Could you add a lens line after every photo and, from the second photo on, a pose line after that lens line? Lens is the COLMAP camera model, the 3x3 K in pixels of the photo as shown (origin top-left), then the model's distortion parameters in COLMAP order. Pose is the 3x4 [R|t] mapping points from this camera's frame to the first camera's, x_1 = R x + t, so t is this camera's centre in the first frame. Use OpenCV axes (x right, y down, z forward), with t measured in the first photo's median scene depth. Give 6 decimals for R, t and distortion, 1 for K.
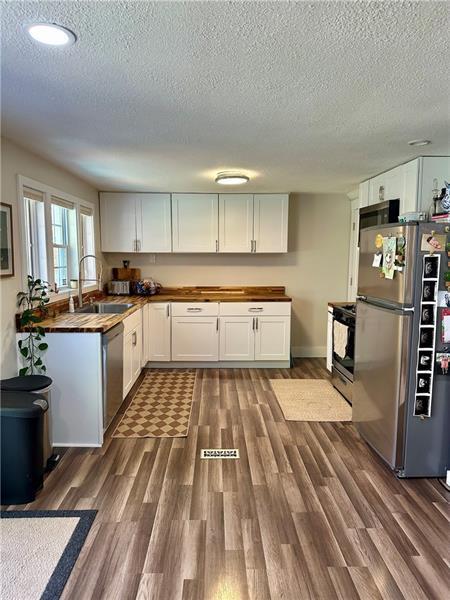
lens RADIAL K [[416.9, 0, 223.1], [0, 416.9, 302.2], [0, 0, 1]] dist [0.122637, -0.198941]
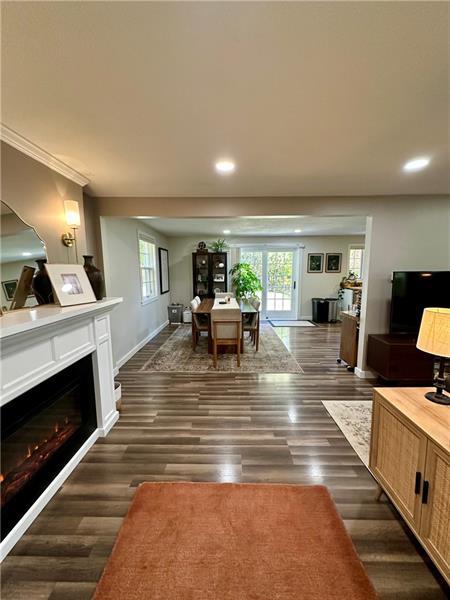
lens RADIAL K [[240.1, 0, 225.6], [0, 240.1, 300.2], [0, 0, 1]] dist [-0.003407, 0.000676]
pose [[-0.038464, 0.125009, -0.991410, 1.358752], [-0.105303, 0.986112, 0.128427, 0.012287], [0.993696, 0.109339, -0.024766, 0.062586]]
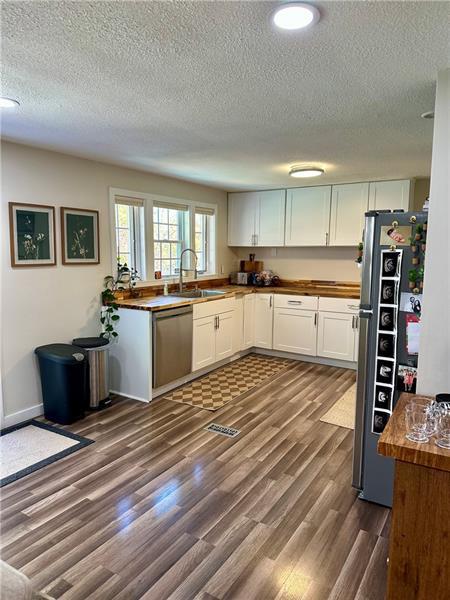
lens RADIAL K [[416.9, 0, 223.1], [0, 416.9, 302.2], [0, 0, 1]] dist [0.122637, -0.198941]
pose [[0.837886, 0.073644, -0.540855, 0.472005], [-0.065311, 0.997265, 0.034612, -0.009162], [0.541925, 0.006323, 0.840403, 0.065651]]
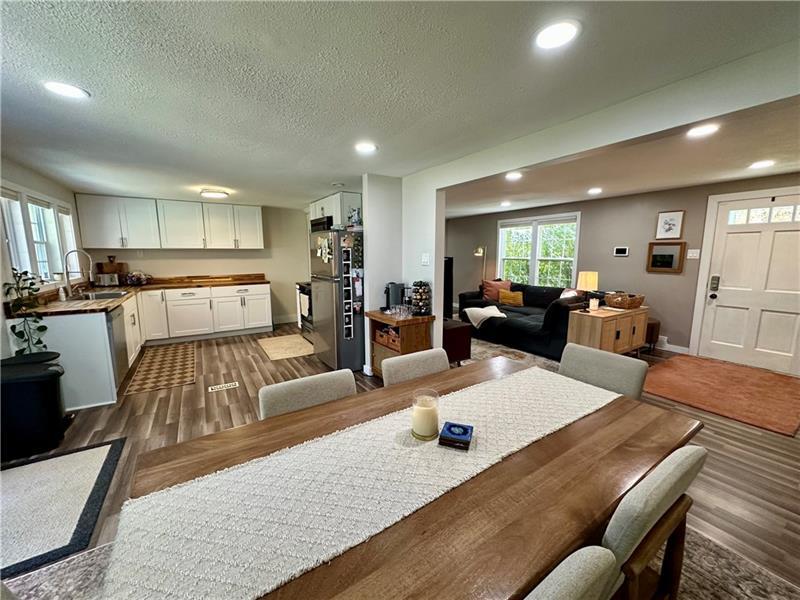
lens RADIAL K [[320.1, 0, 400.0], [0, 320.1, 300.0], [0, 0, 1]] dist [-0.003407, 0.000676]
pose [[0.856460, -0.079415, 0.510068, -0.021122], [0.062239, 0.996773, 0.050687, 0.036655], [-0.512448, -0.011665, 0.858639, -0.209712]]
